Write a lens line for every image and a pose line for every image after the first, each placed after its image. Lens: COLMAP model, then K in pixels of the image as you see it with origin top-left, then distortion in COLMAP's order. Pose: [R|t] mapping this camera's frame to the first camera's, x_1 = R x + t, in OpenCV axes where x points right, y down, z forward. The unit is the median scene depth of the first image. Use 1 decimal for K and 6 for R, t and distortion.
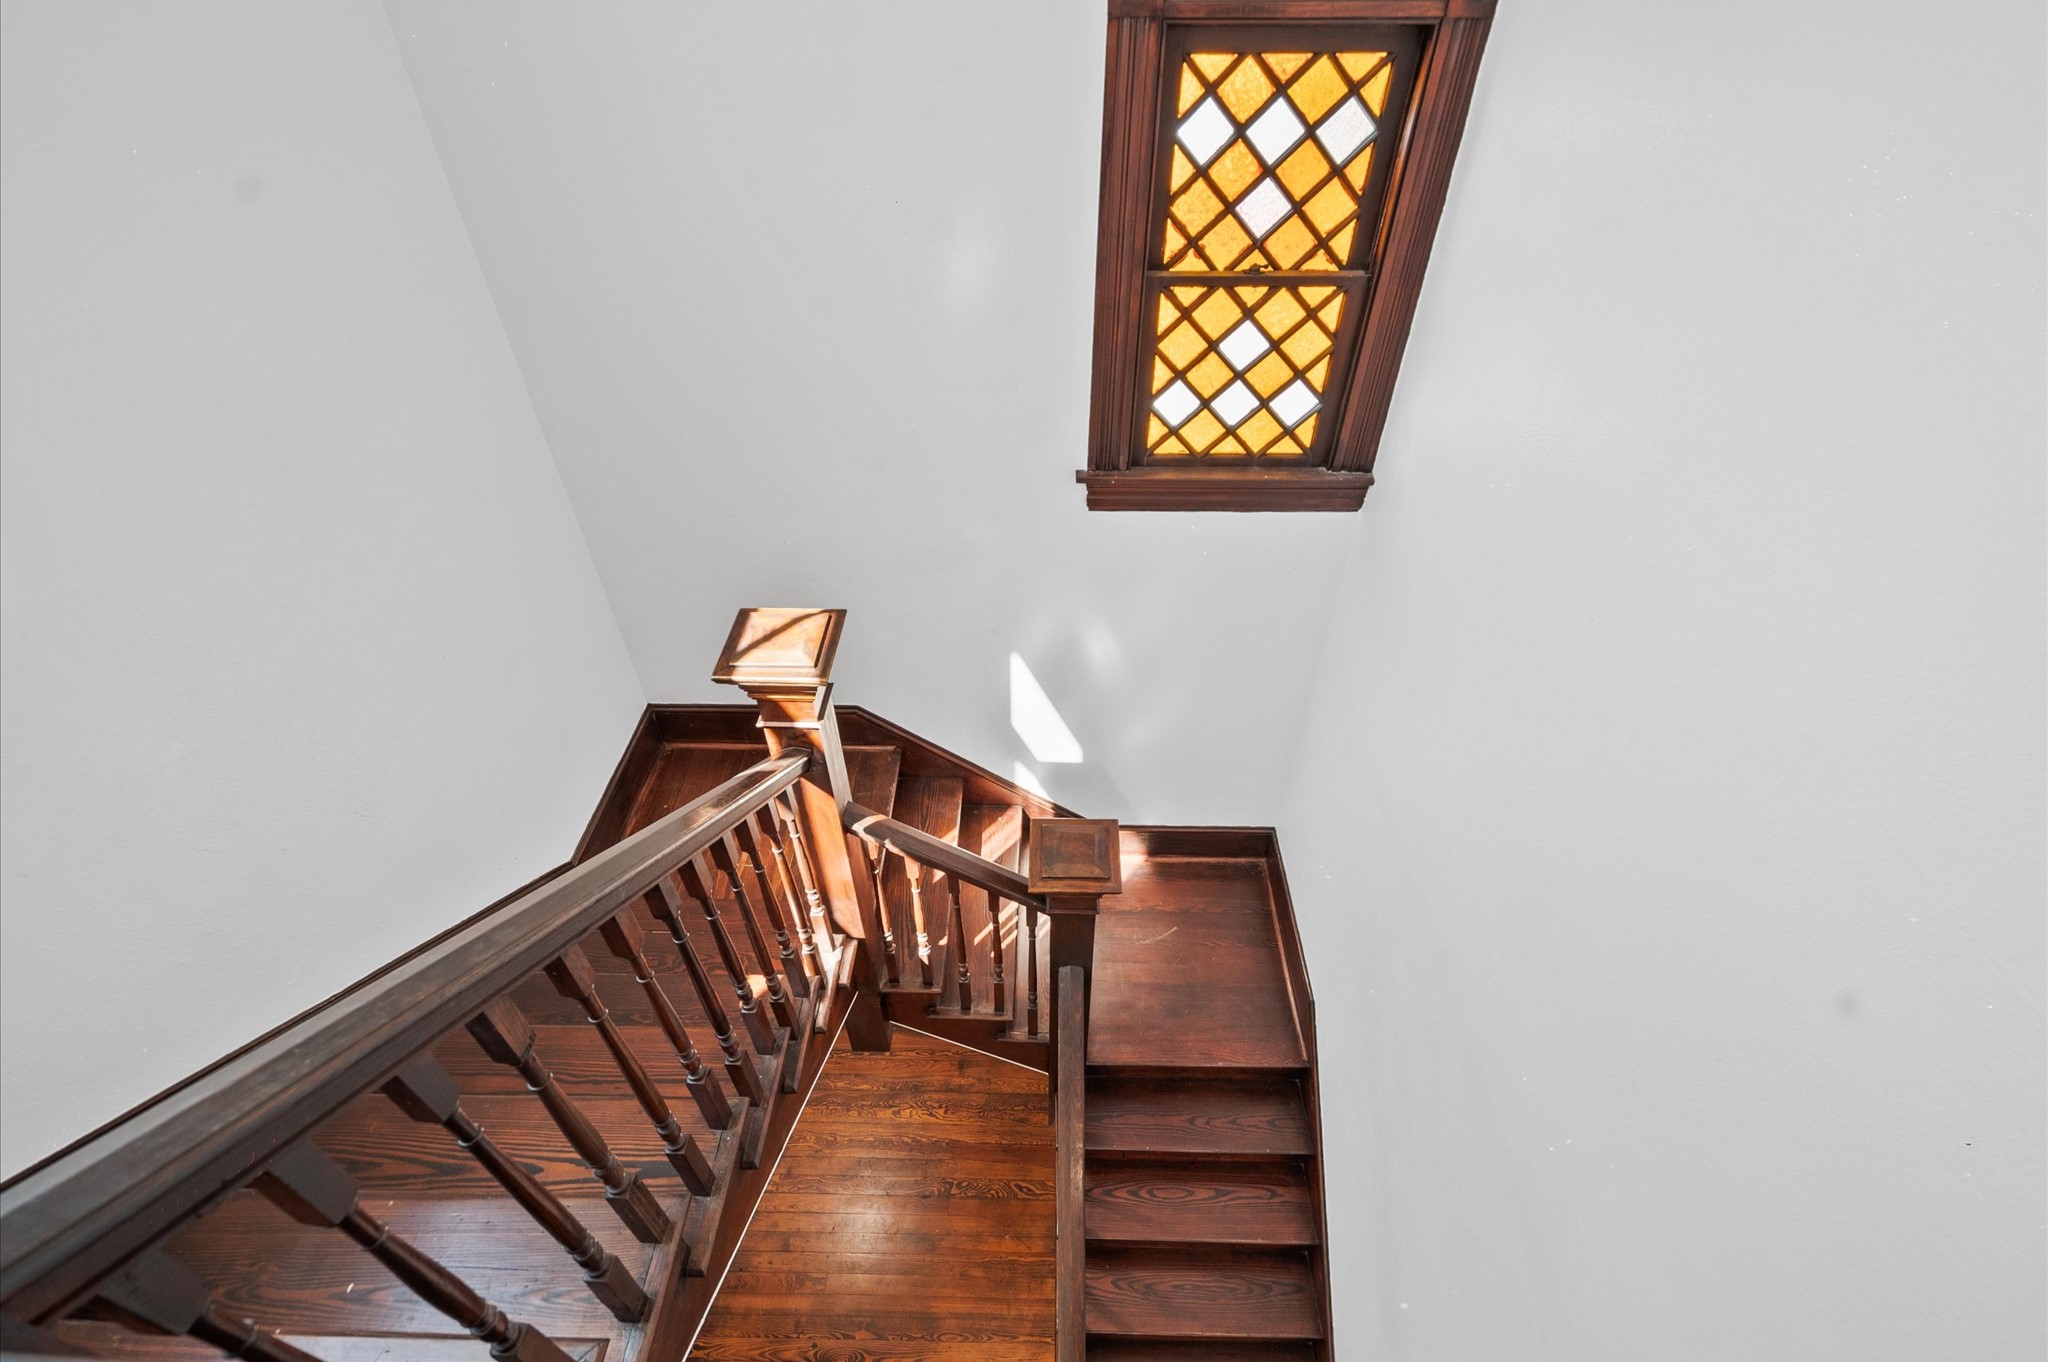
lens RADIAL K [[888.6, 0, 1029.9], [0, 888.6, 615.5], [0, 0, 1]] dist [0.014345, -0.011575]
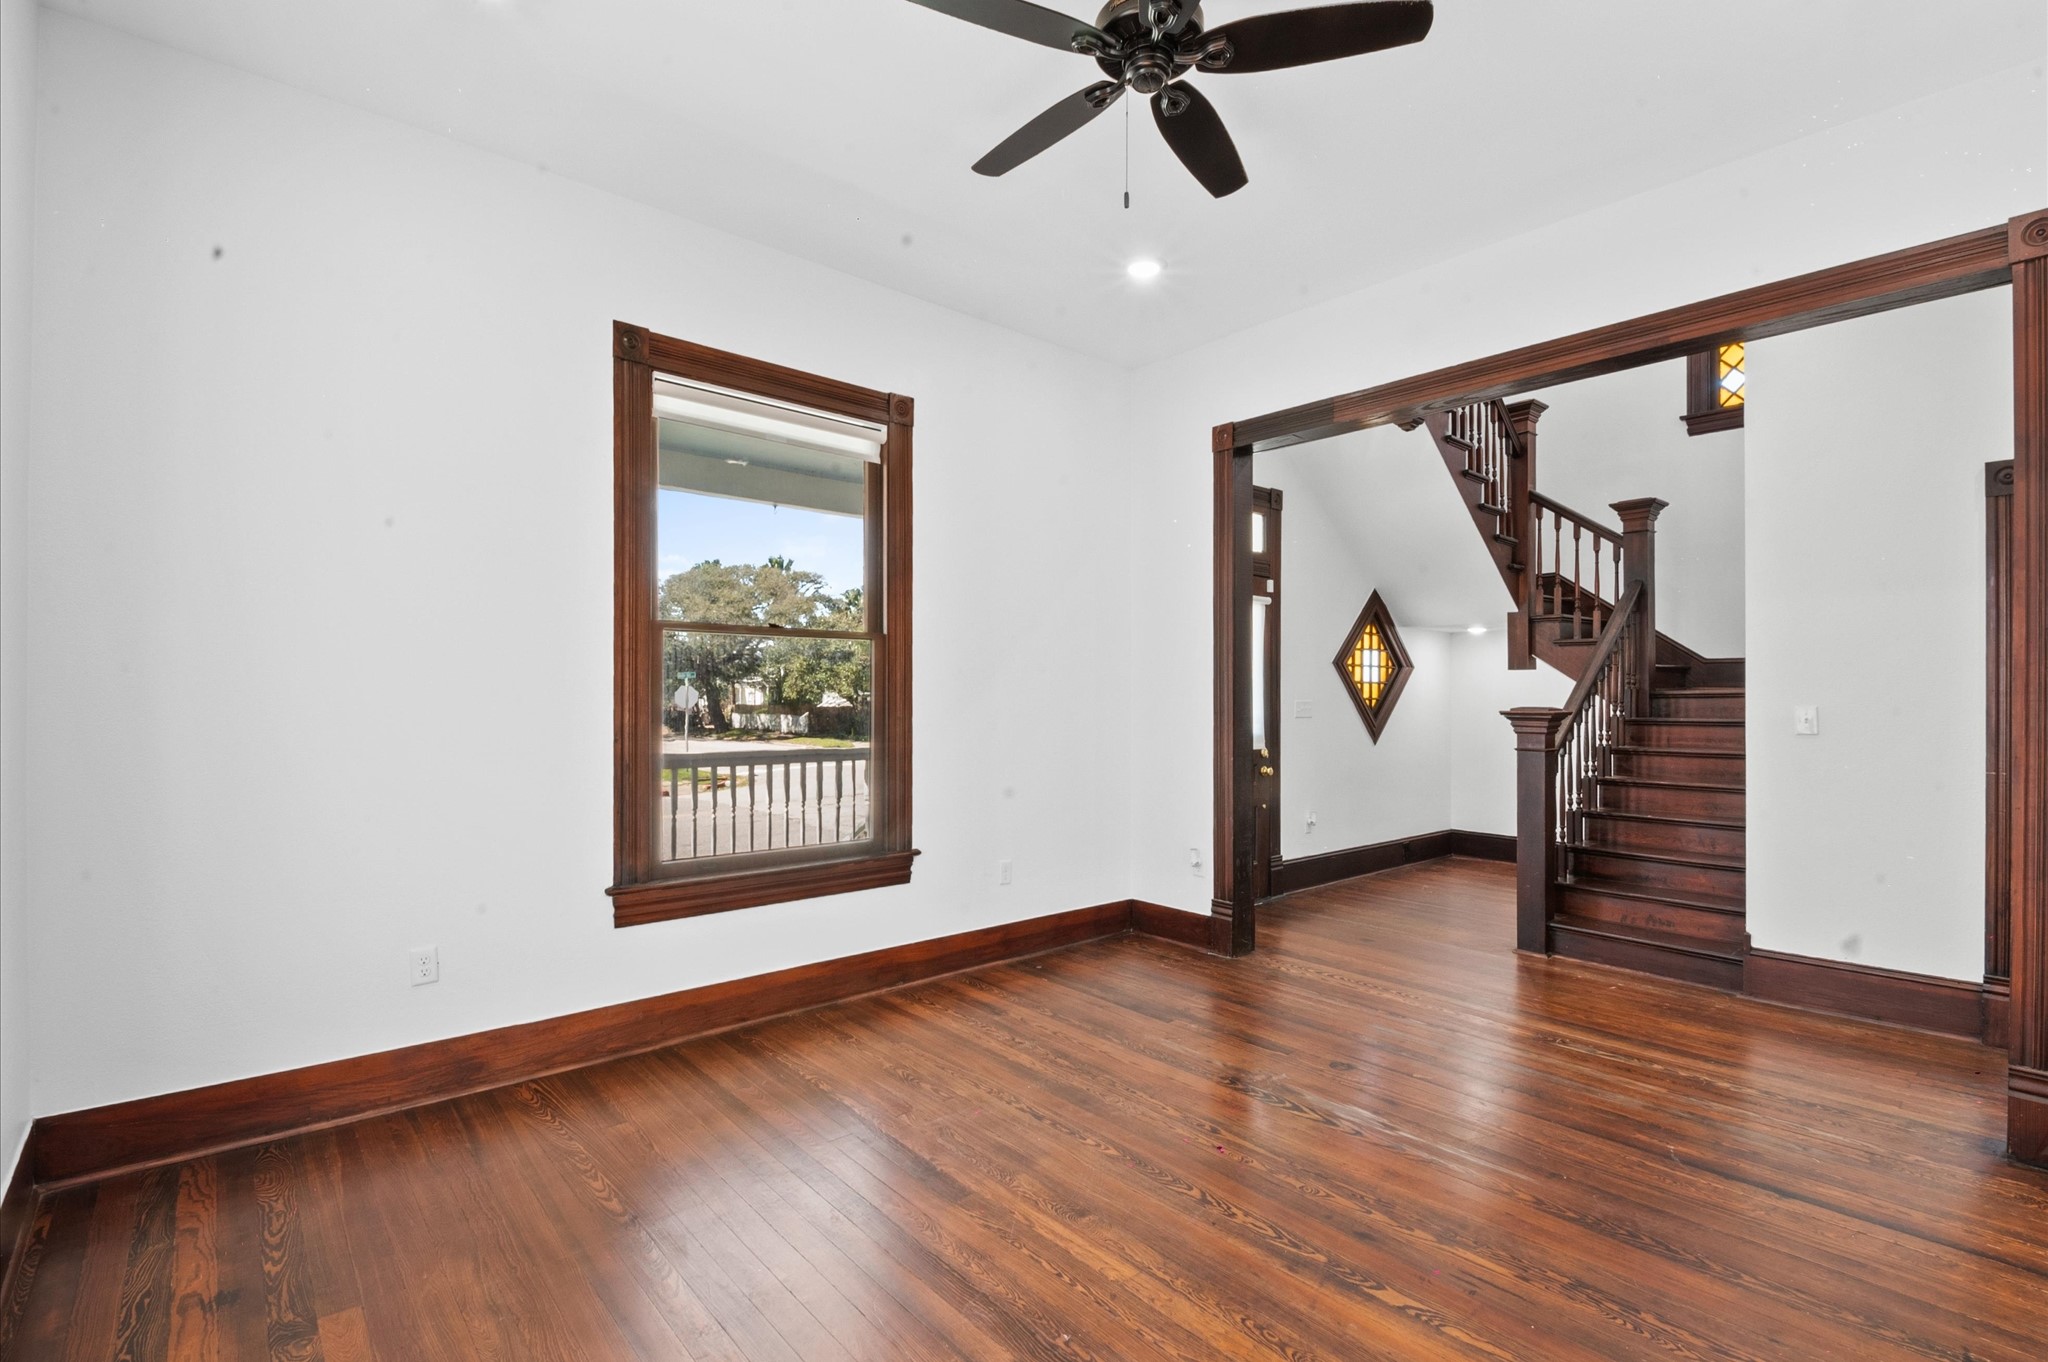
lens RADIAL K [[937.1, 0, 1016.7], [0, 937.1, 684.3], [0, 0, 1]] dist [0.004893, -0.005545]
pose [[0.676866, -0.000927, -0.736105, 0.712332], [-0.475952, 0.762294, -0.438609, 2.368019], [0.561535, 0.647230, 0.515530, -0.808872]]
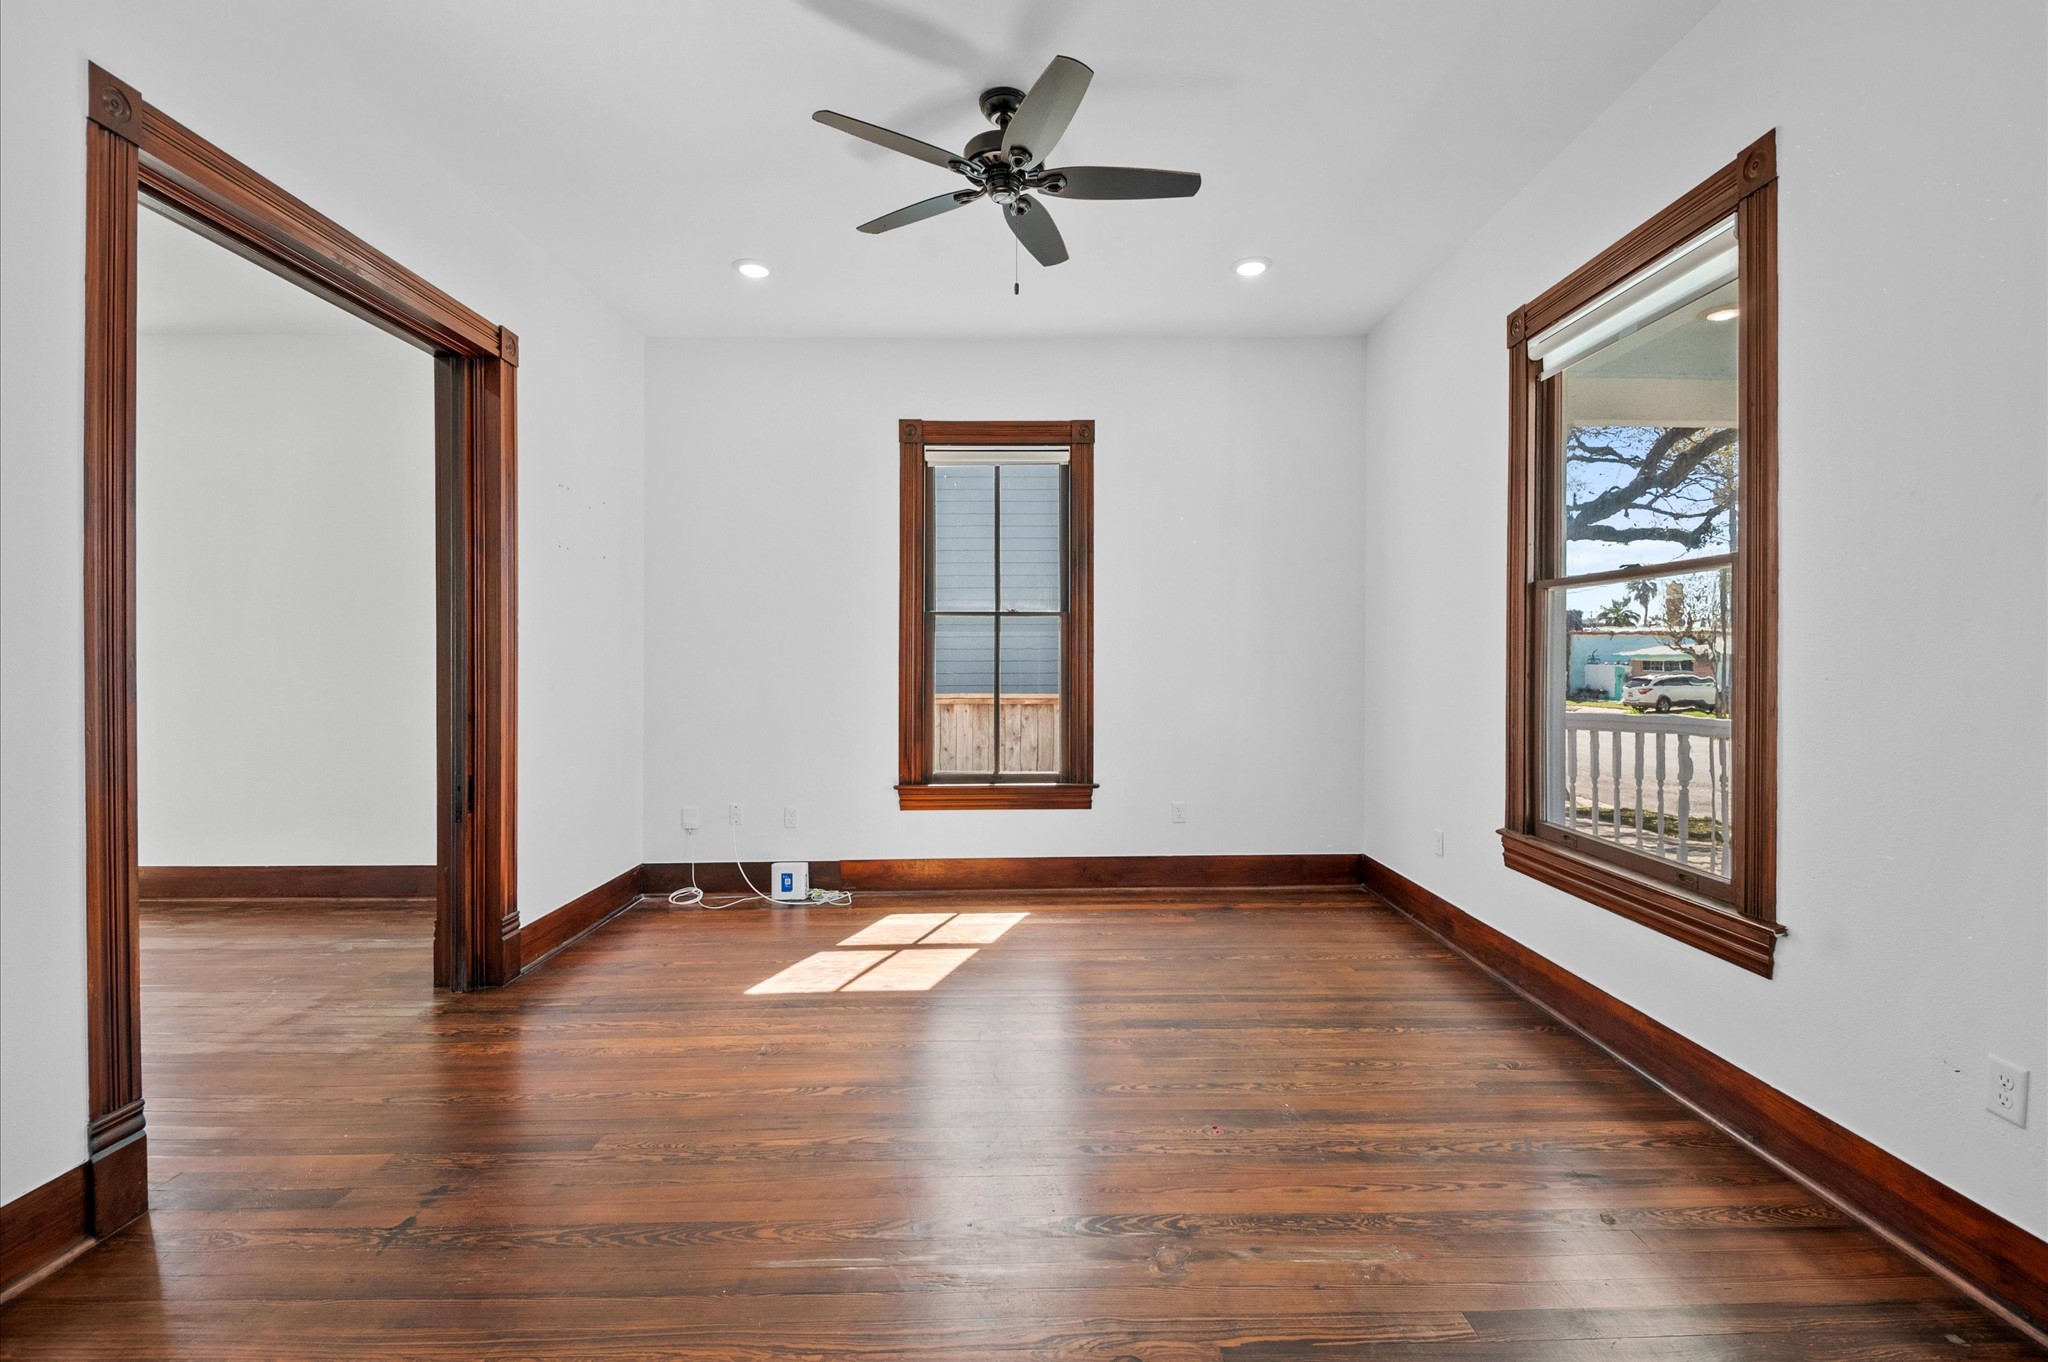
lens RADIAL K [[888.6, 0, 1031.2], [0, 888.6, 659.0], [0, 0, 1]] dist [0.014345, -0.011575]
pose [[-0.999167, 0.009467, -0.039691, 0.153469], [-0.017903, 0.772377, 0.634912, 1.214829], [0.036667, 0.635093, -0.771565, 0.599802]]
